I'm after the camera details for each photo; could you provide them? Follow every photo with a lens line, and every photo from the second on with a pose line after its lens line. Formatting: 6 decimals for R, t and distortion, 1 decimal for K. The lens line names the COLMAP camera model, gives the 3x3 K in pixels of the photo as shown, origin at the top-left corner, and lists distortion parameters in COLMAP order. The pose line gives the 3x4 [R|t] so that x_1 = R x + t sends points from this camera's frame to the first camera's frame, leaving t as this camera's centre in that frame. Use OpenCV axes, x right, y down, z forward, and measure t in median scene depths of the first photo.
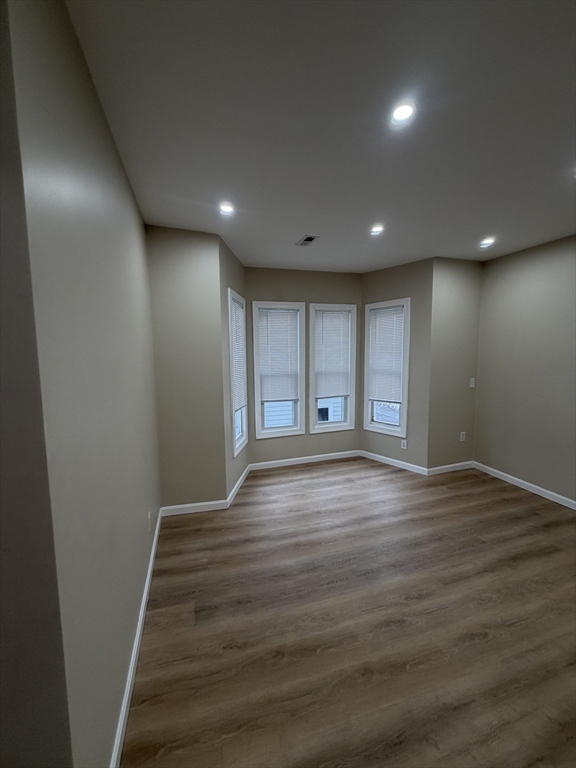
lens RADIAL K [[305.0, 0, 291.8], [0, 305.0, 381.9], [0, 0, 1]] dist [0.000774, 0.000396]
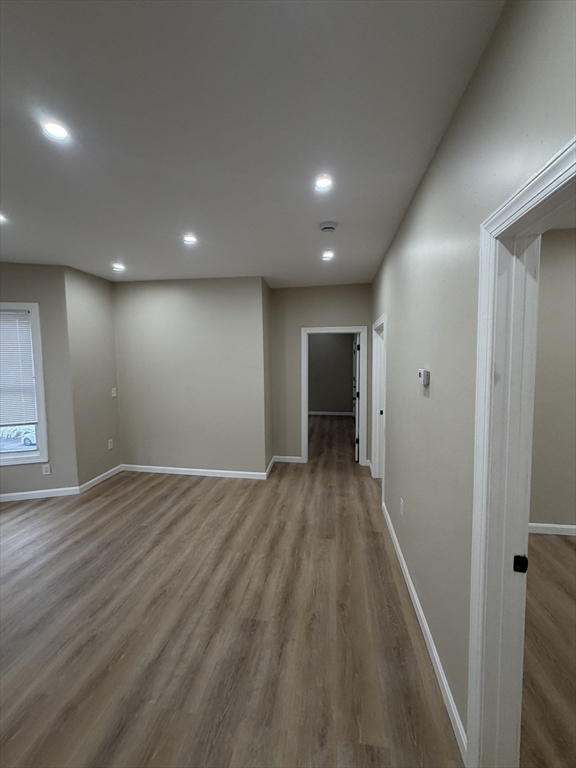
lens RADIAL K [[305.0, 0, 287.8], [0, 305.0, 382.7], [0, 0, 1]] dist [0.000774, 0.000396]
pose [[0.446376, -0.064231, 0.892537, -0.121261], [0.095416, 0.995151, 0.023896, 0.002976], [-0.889744, 0.074495, 0.450340, -0.040463]]
